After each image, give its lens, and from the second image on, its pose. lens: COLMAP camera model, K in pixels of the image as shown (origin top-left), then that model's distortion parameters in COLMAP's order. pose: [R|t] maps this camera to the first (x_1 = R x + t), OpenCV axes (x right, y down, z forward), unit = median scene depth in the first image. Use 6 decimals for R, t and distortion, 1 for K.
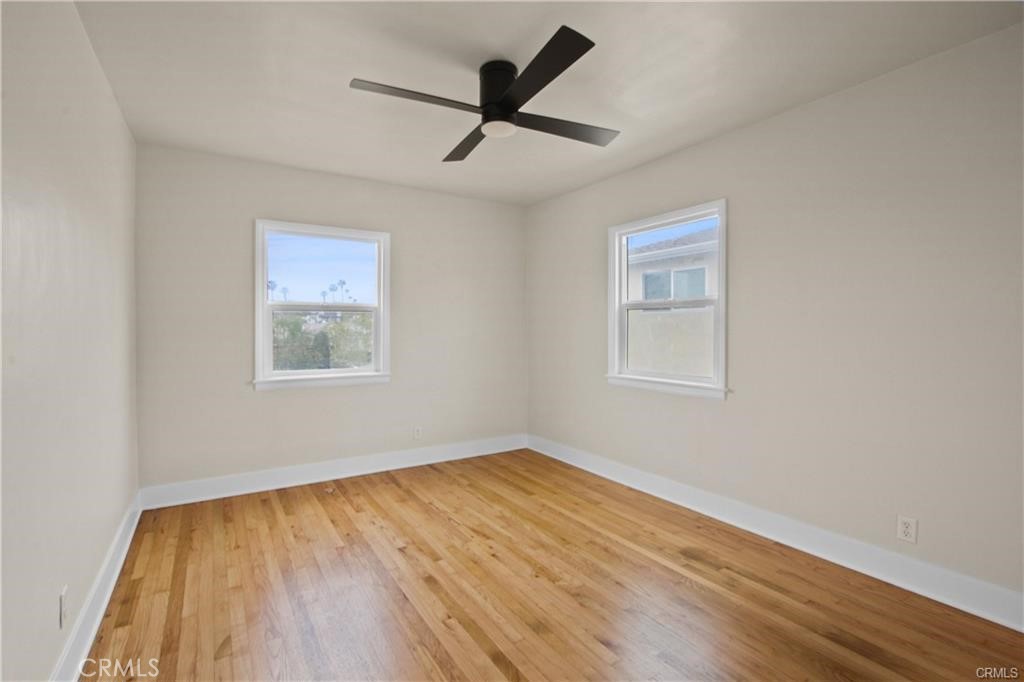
lens RADIAL K [[475.5, 0, 501.8], [0, 475.5, 334.5], [0, 0, 1]] dist [-0.018435, 0.000156]
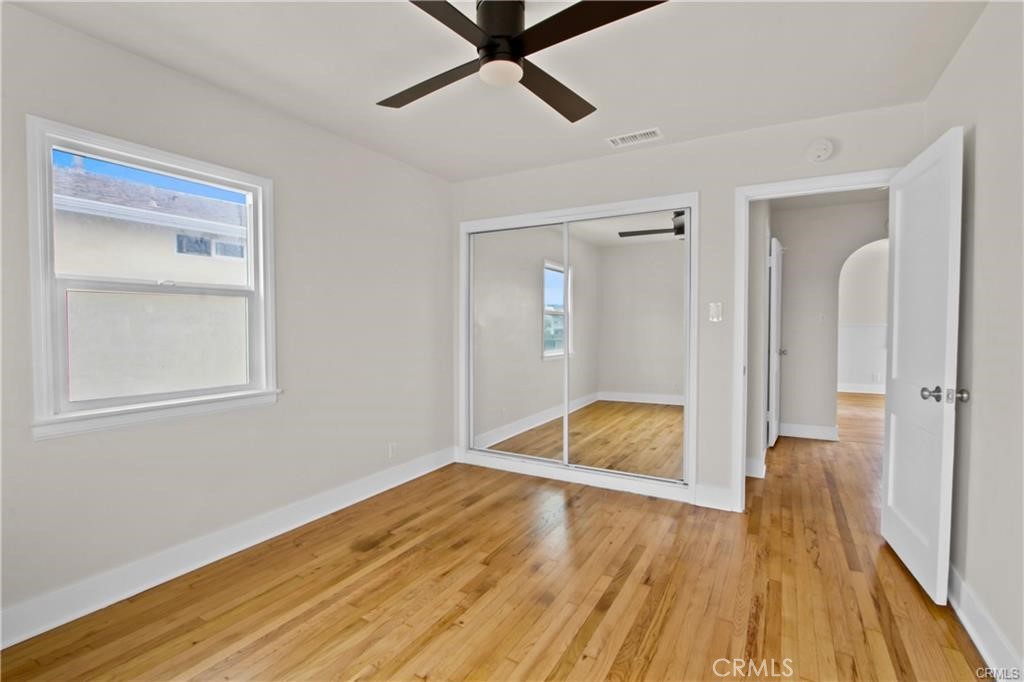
lens RADIAL K [[475.5, 0, 501.8], [0, 475.5, 334.5], [0, 0, 1]] dist [-0.018435, 0.000156]
pose [[-0.467557, -0.017788, 0.883784, -0.652771], [0.012904, 0.999554, 0.026945, -0.015906], [-0.883869, 0.024002, -0.467119, 1.253274]]
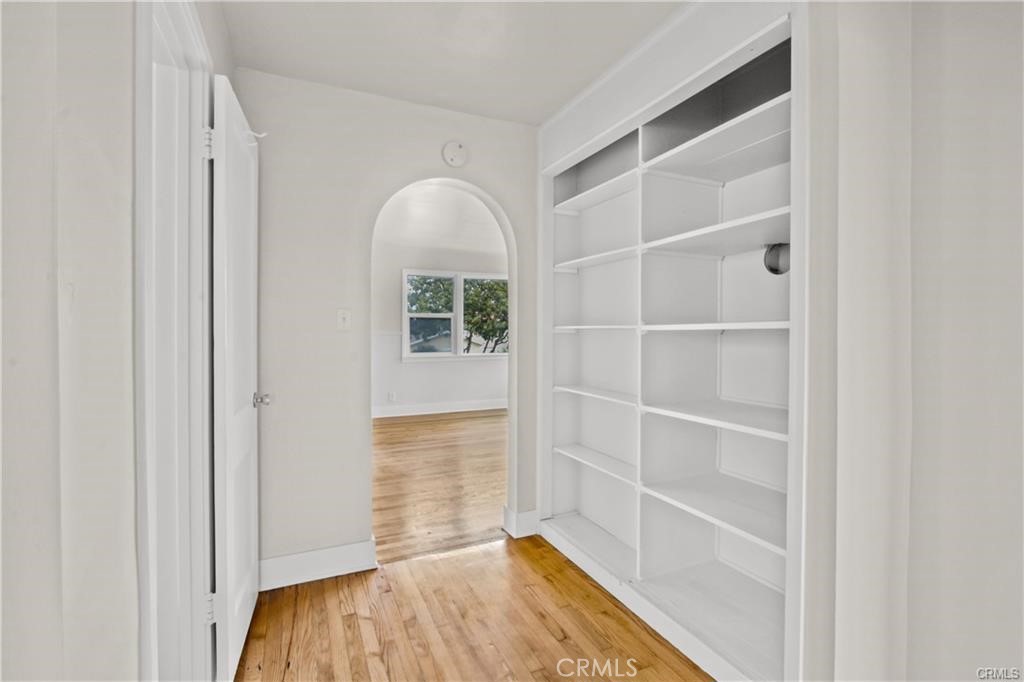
lens RADIAL K [[475.5, 0, 501.8], [0, 475.5, 334.5], [0, 0, 1]] dist [-0.018435, 0.000156]
pose [[-0.981405, -0.007678, 0.191797, -0.460954], [-0.003900, 0.999791, 0.020073, -0.010855], [-0.191911, 0.018951, -0.981229, 0.877270]]
